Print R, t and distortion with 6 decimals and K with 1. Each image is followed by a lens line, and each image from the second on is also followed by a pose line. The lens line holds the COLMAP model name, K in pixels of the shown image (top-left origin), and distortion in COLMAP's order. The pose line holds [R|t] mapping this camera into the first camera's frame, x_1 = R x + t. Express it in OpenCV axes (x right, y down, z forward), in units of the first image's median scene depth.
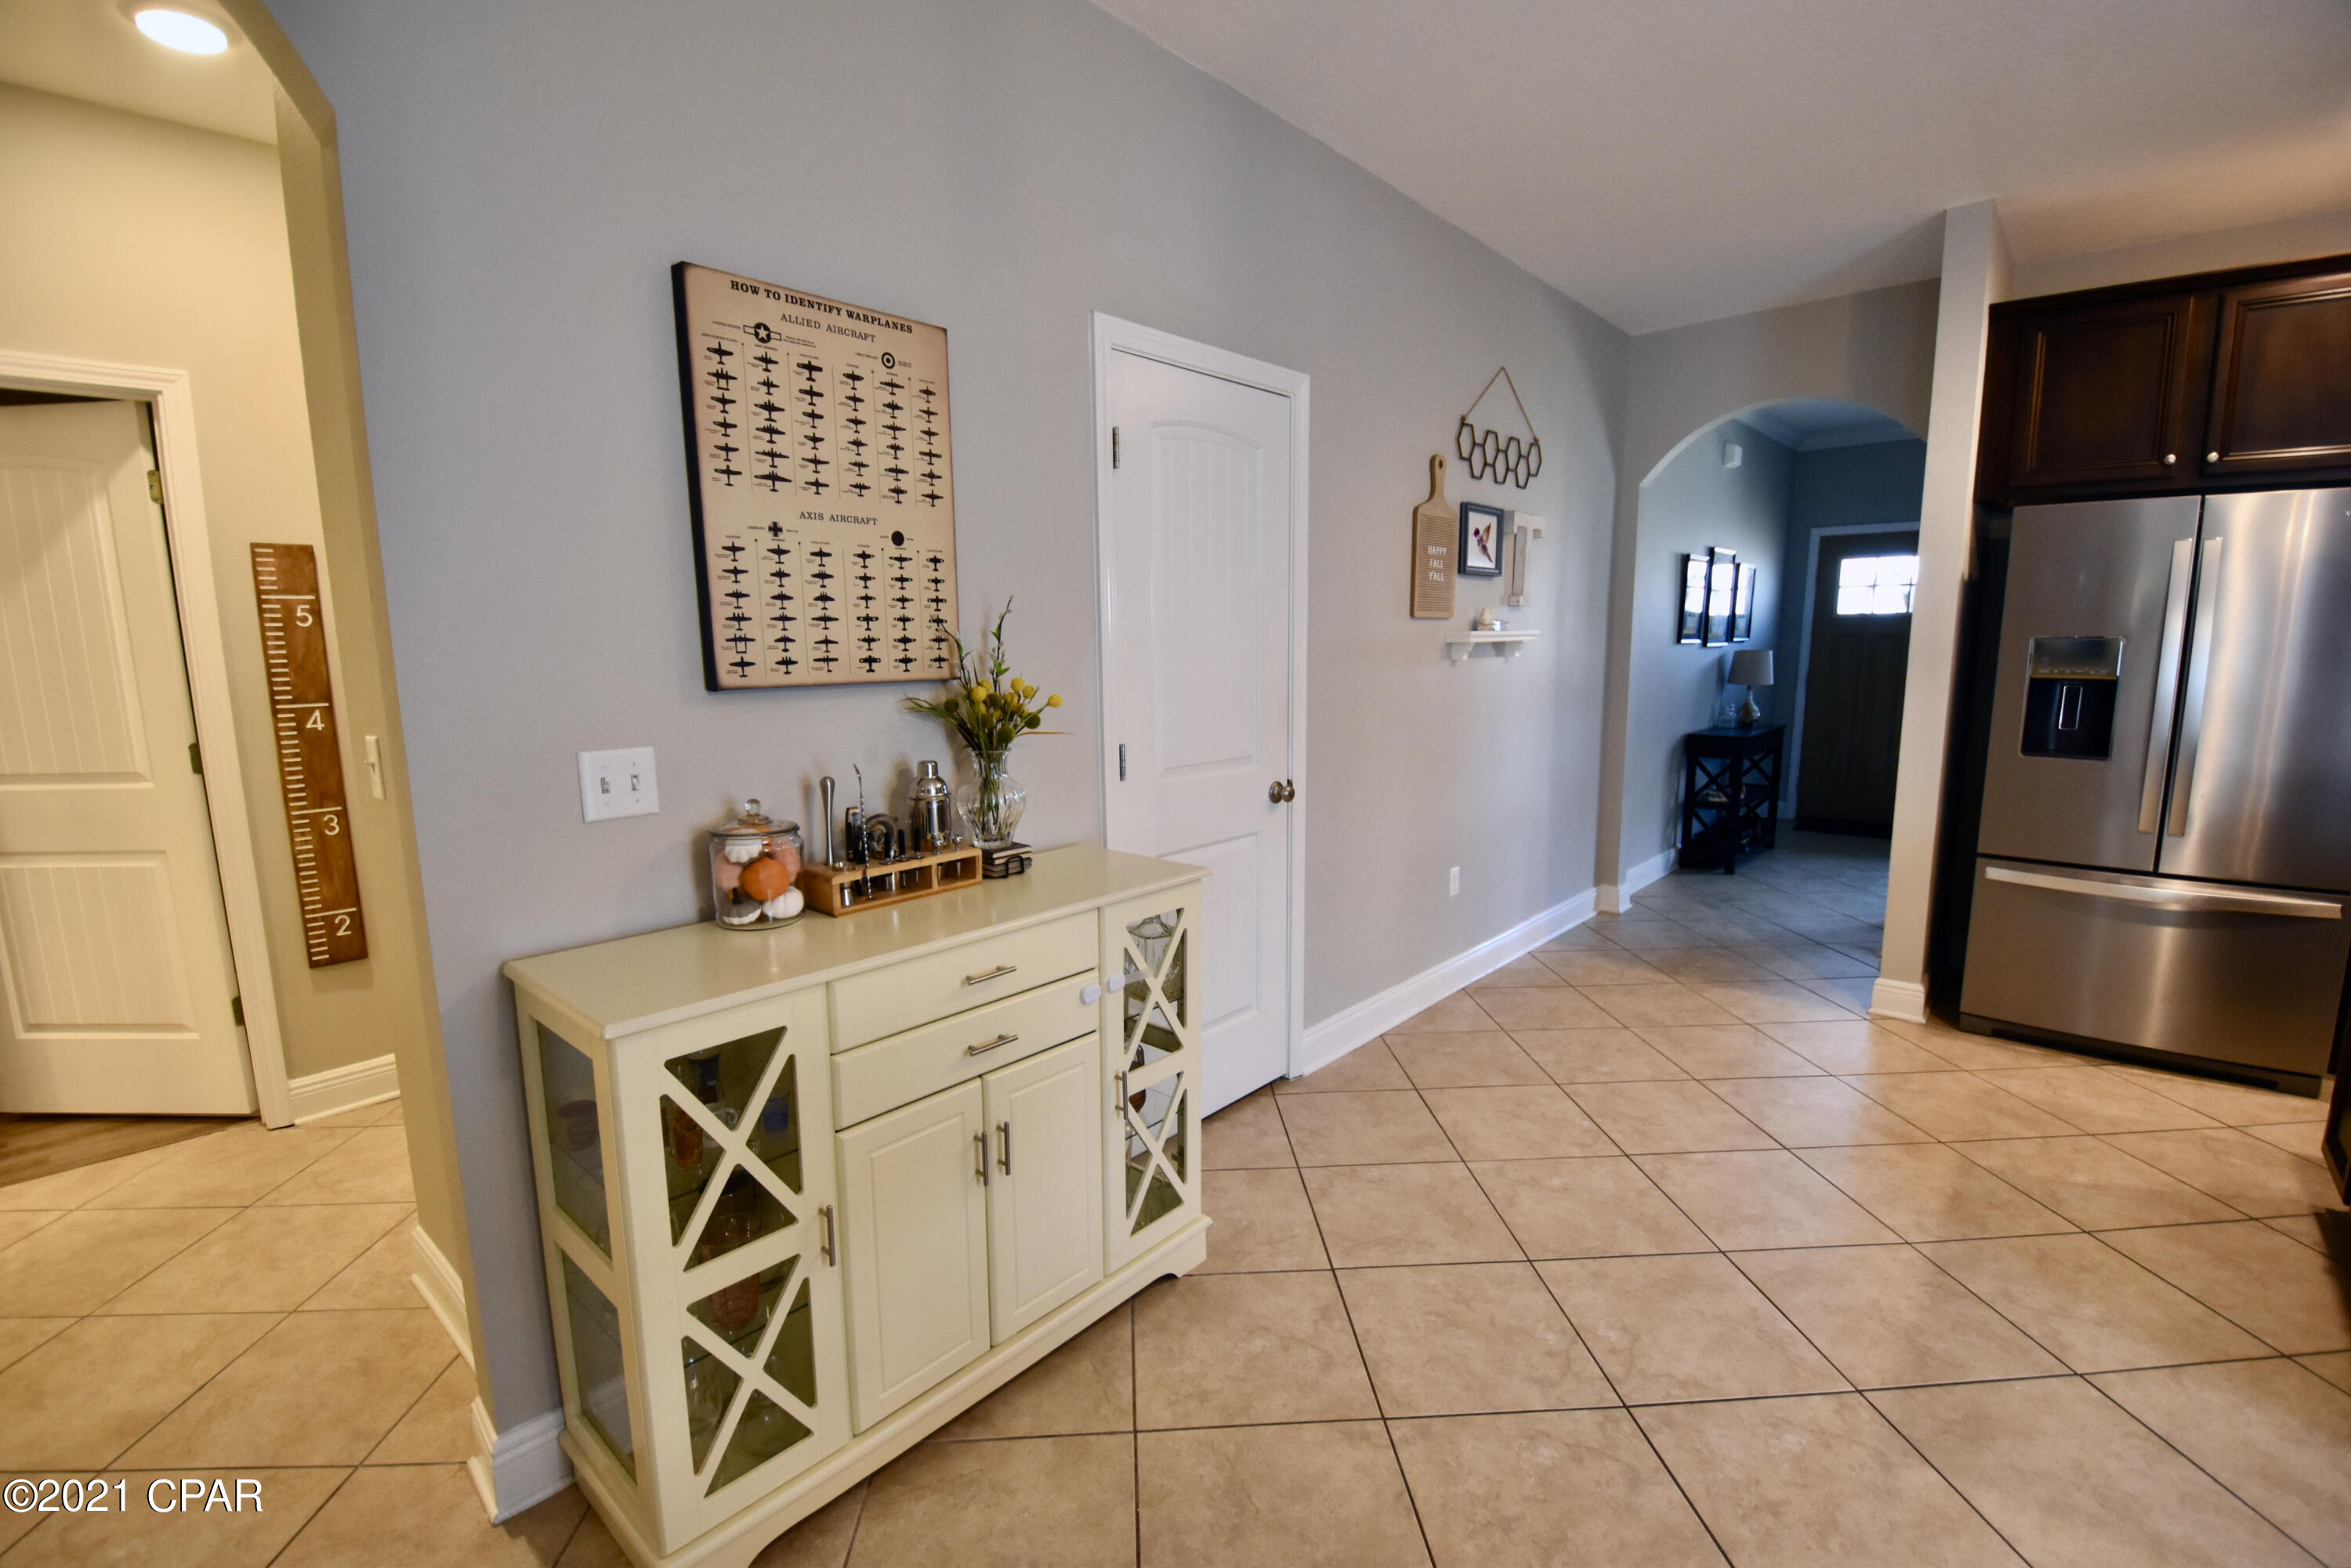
lens RADIAL K [[1028.8, 0, 1174.2], [0, 1028.8, 803.0], [0, 0, 1]] dist [0.018337, -0.025330]
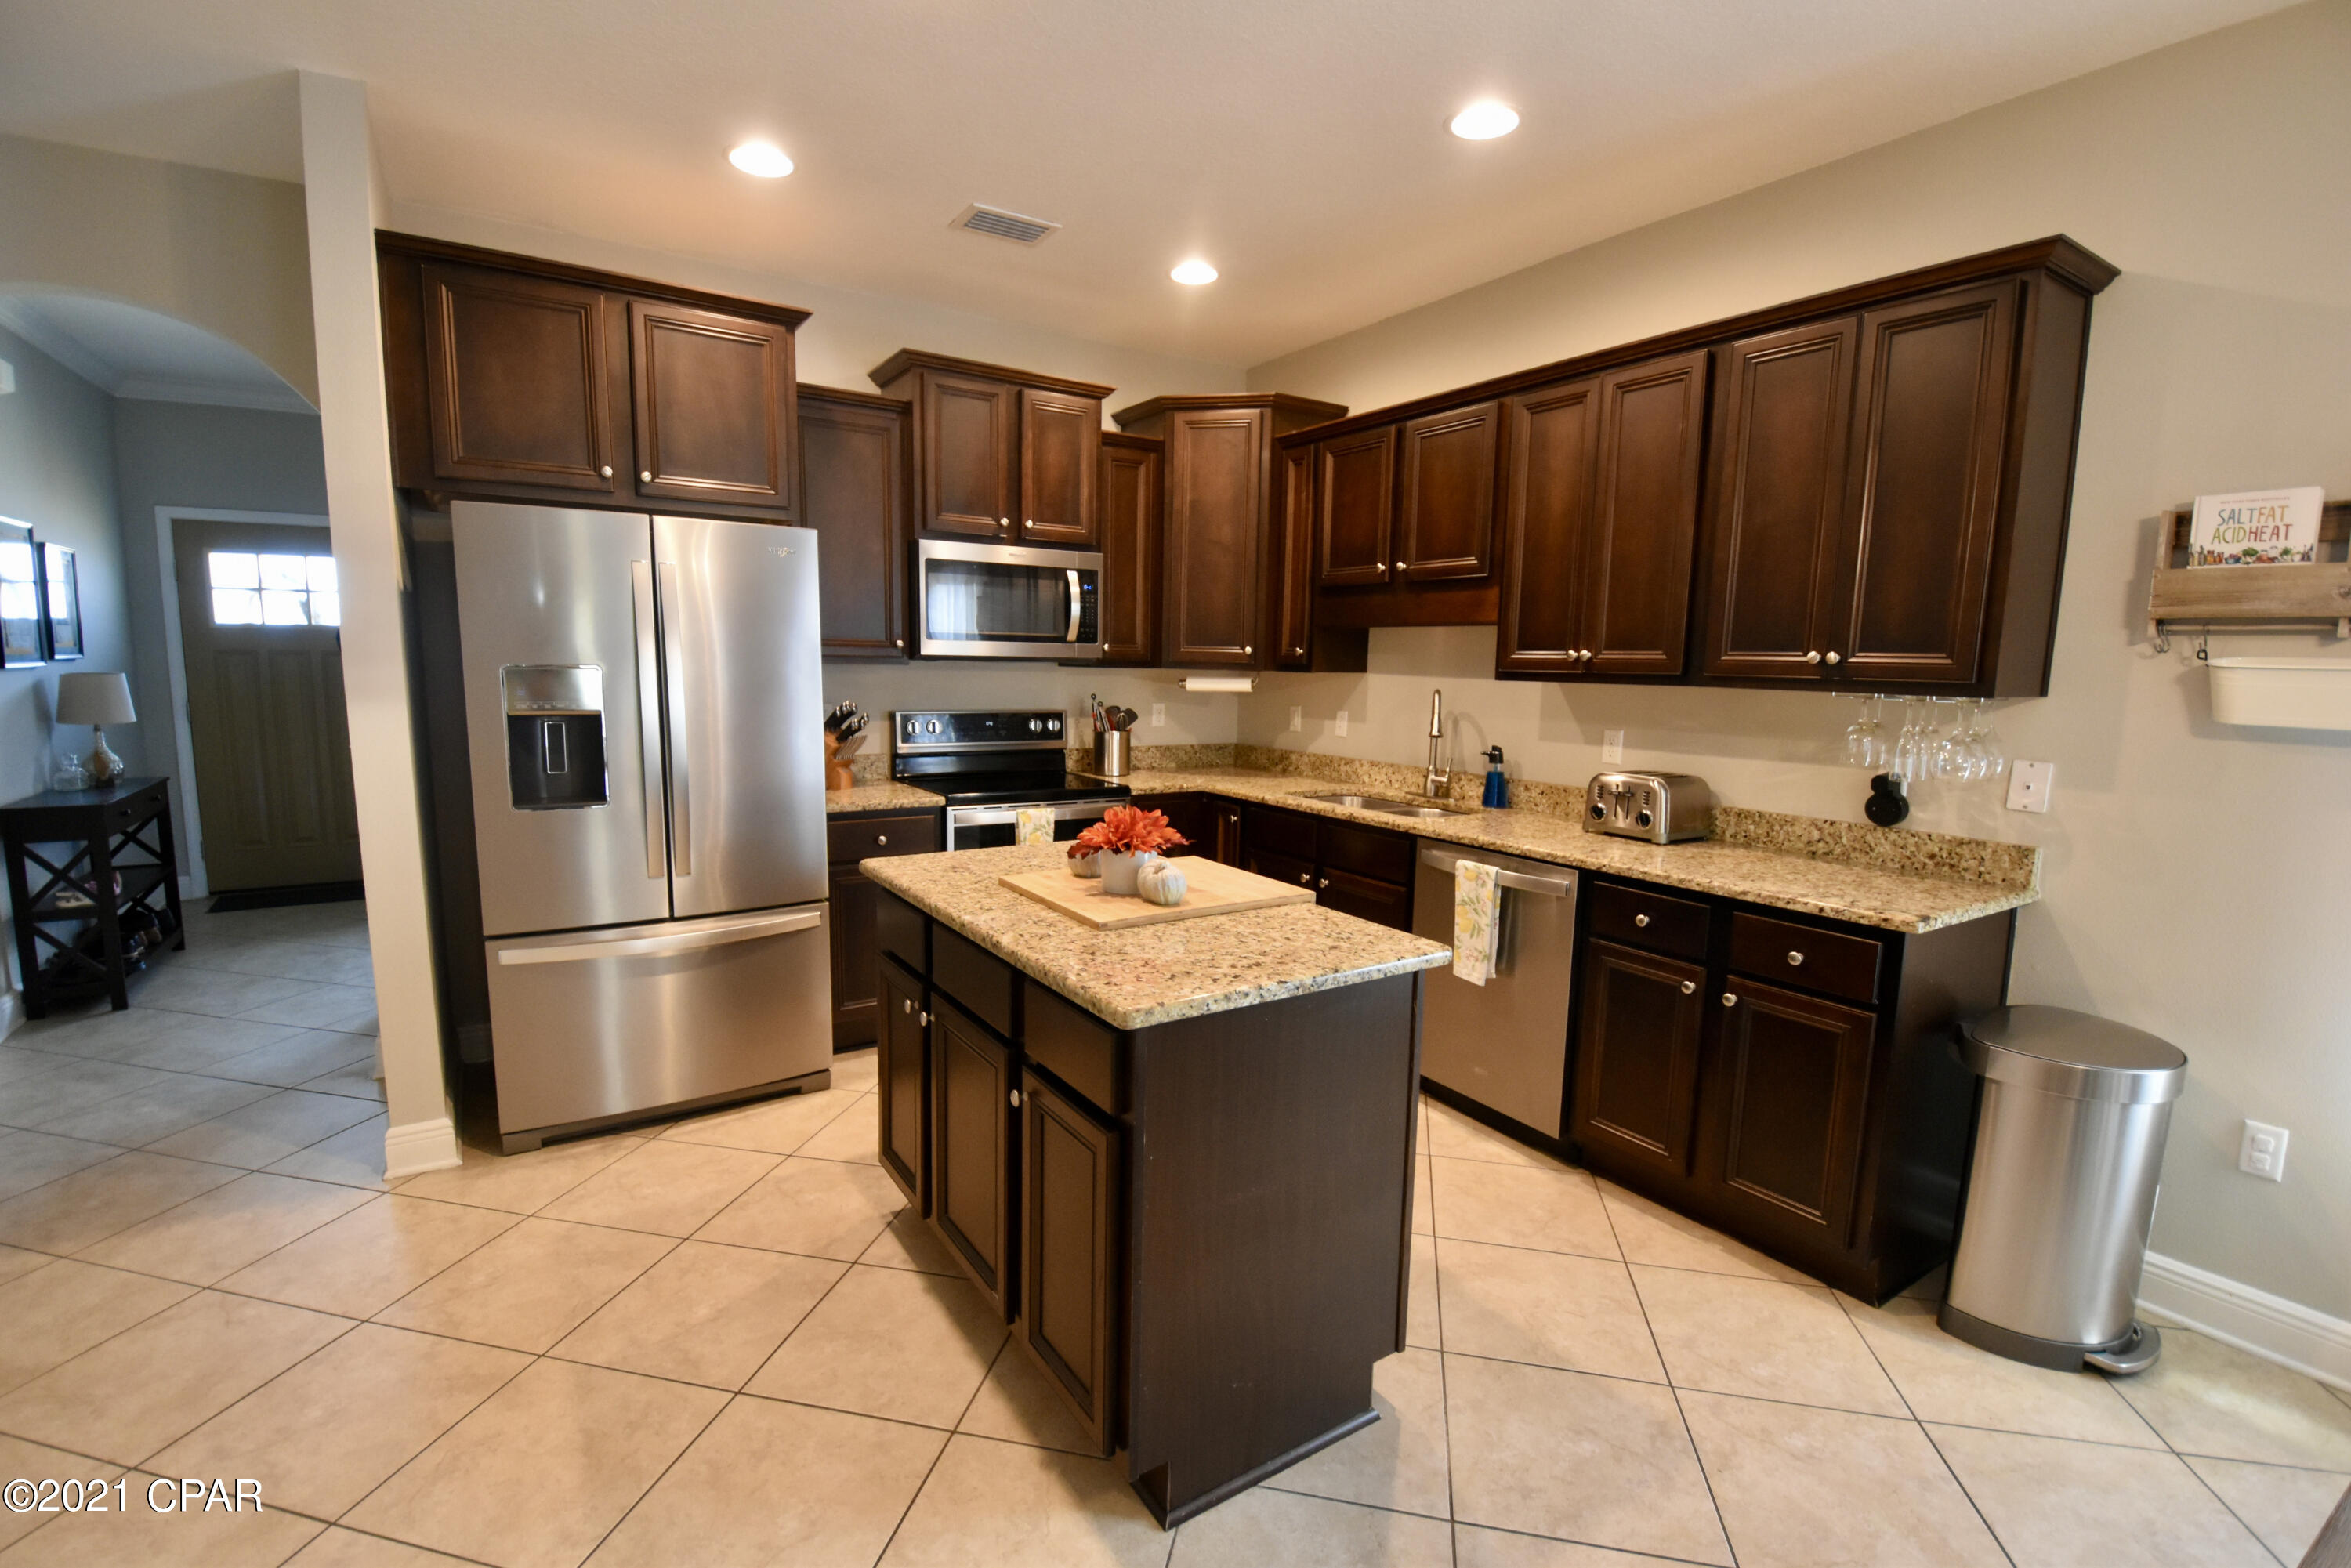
lens RADIAL K [[1028.8, 0, 1174.2], [0, 1028.8, 803.0], [0, 0, 1]] dist [0.018337, -0.025330]
pose [[0.255421, -0.120771, 0.959257, 0.234497], [0.131575, 0.987279, 0.089264, -0.076262], [-0.957835, 0.103414, 0.268062, 0.381098]]
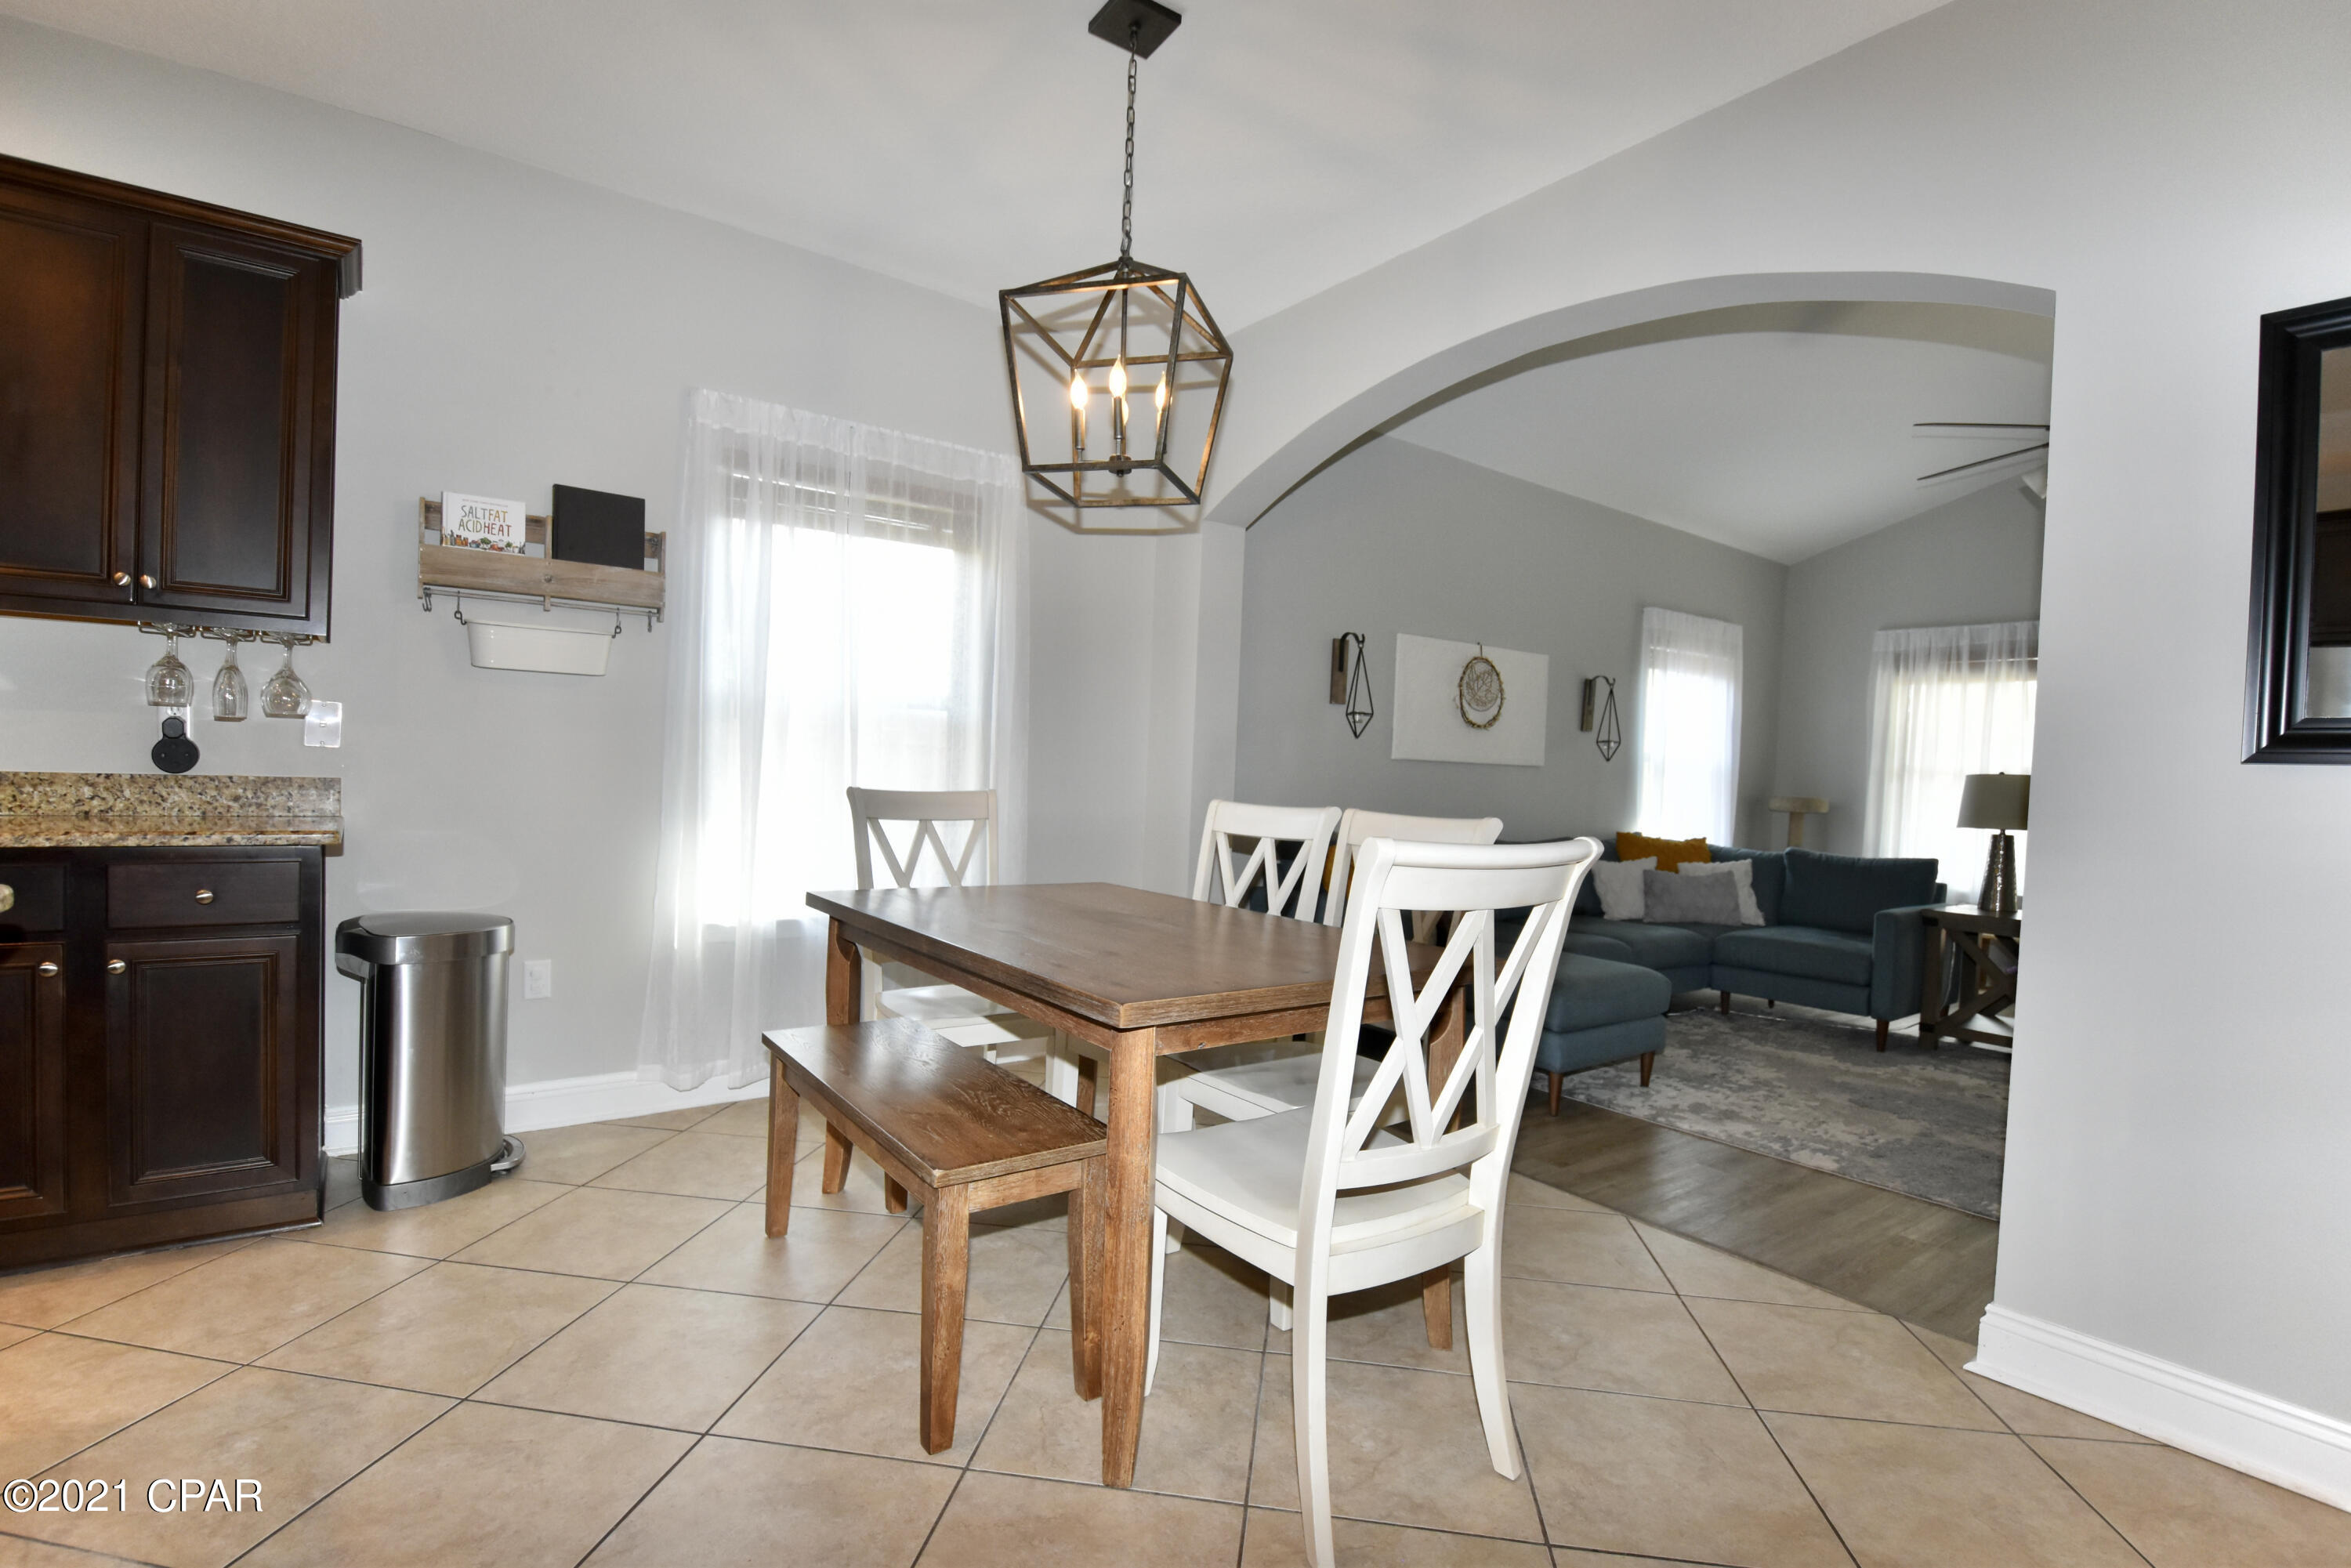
lens RADIAL K [[1084.3, 0, 1175.5], [0, 1084.3, 784.0], [0, 0, 1]] dist [0.029205, -0.034631]
pose [[-0.981673, -0.029100, 0.188337, 0.291029], [0.002287, 0.986402, 0.164332, -0.021470], [-0.190558, 0.161751, -0.968258, 0.800061]]
